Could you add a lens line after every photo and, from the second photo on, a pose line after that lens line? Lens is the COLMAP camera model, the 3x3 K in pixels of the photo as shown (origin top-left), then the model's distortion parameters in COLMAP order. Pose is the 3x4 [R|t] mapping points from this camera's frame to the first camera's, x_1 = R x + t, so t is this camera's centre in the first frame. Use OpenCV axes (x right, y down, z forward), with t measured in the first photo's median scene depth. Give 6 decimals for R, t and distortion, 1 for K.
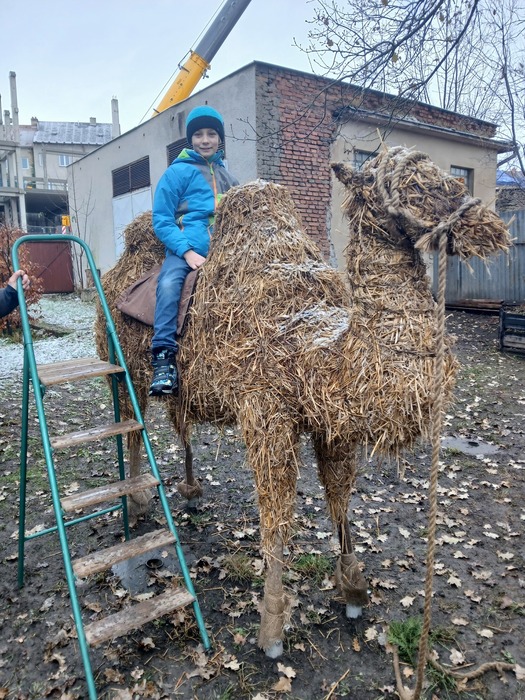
lens RADIAL K [[527.6, 0, 252.7], [0, 527.6, 349.4], [0, 0, 1]] dist [0.030805, -0.070343]
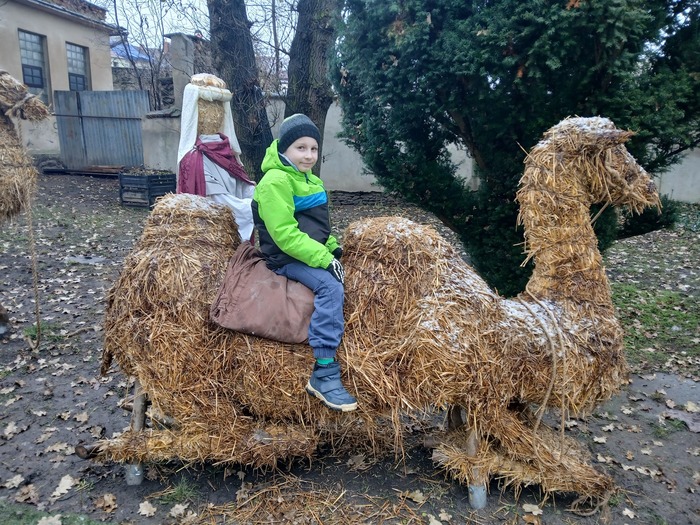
lens RADIAL K [[539.4, 0, 352.6], [0, 539.4, 265.6], [0, 0, 1]] dist [0.030565, -0.083250]
pose [[0.703193, -0.125081, 0.699910, -0.173295], [0.075084, 0.991963, 0.101839, 0.169406], [-0.707024, -0.019060, 0.706933, -0.877702]]
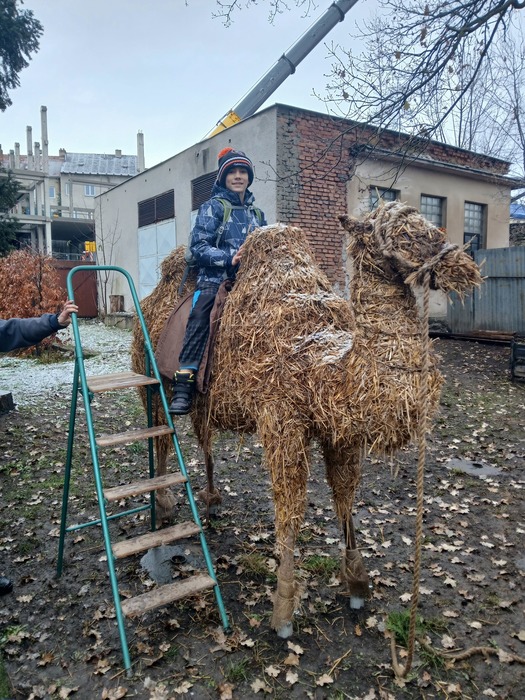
lens RADIAL K [[528.2, 0, 250.5], [0, 528.2, 349.4], [0, 0, 1]] dist [0.033791, -0.076671]
pose [[0.999196, 0.019639, -0.034963, -0.004604], [-0.021457, 0.998395, -0.052406, 0.020056], [0.033877, 0.053115, 0.998014, -0.134030]]
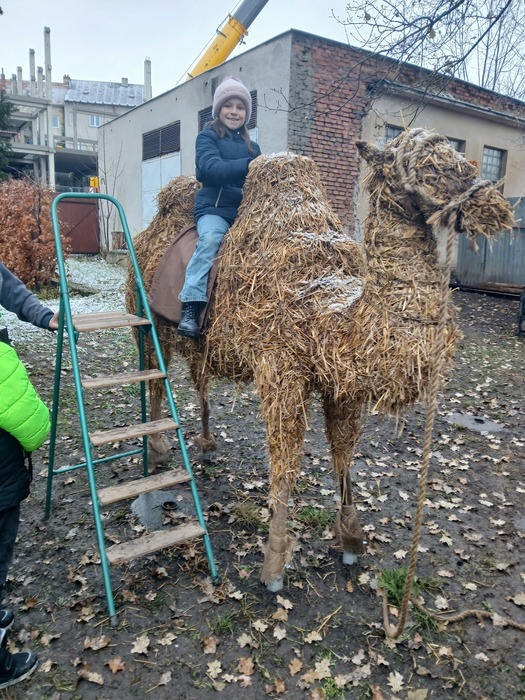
lens RADIAL K [[525.6, 0, 253.0], [0, 525.6, 348.9], [0, 0, 1]] dist [0.036457, -0.080691]
pose [[0.997577, 0.061633, -0.032262, 0.000097], [-0.059870, 0.996797, 0.053013, 0.016140], [0.035426, -0.050953, 0.998073, -0.061673]]
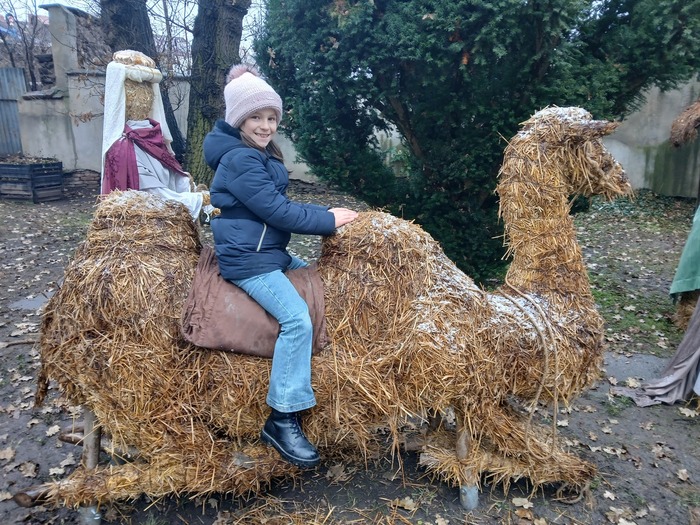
lens RADIAL K [[542.7, 0, 354.0], [0, 542.7, 268.1], [0, 0, 1]] dist [0.027701, -0.081664]
pose [[0.551750, -0.173536, 0.815755, -0.204827], [0.091627, 0.984805, 0.147524, 0.144785], [-0.828961, -0.006651, 0.559267, -0.741040]]
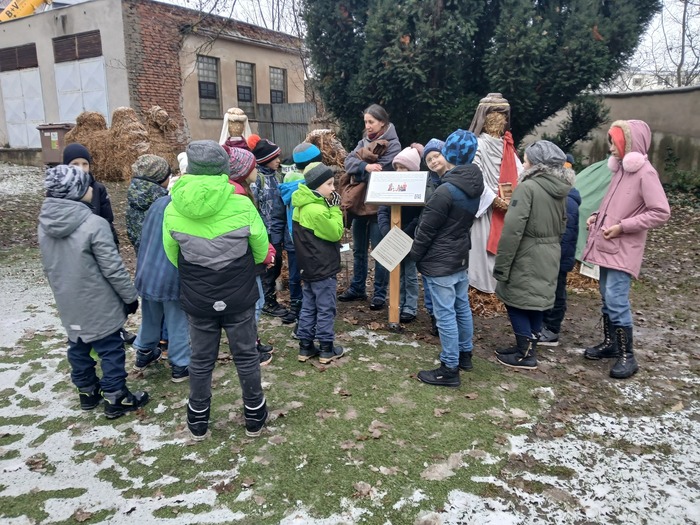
lens RADIAL K [[542.7, 0, 354.0], [0, 542.7, 268.1], [0, 0, 1]] dist [0.027701, -0.081664]
pose [[0.928026, -0.060789, 0.367523, 0.025043], [0.030666, 0.995714, 0.087258, 0.386070], [-0.371252, -0.069707, 0.925912, -2.408959]]
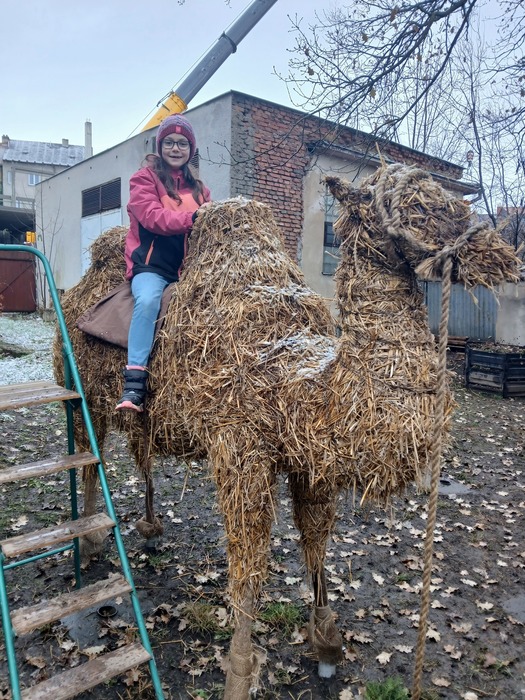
lens RADIAL K [[529.6, 0, 249.4], [0, 529.6, 350.5], [0, 0, 1]] dist [0.007620, -0.035880]
pose [[0.997487, 0.037743, 0.059963, -0.015038], [-0.034631, 0.998041, -0.052110, -0.001189], [-0.061812, 0.049903, 0.996840, 0.065181]]
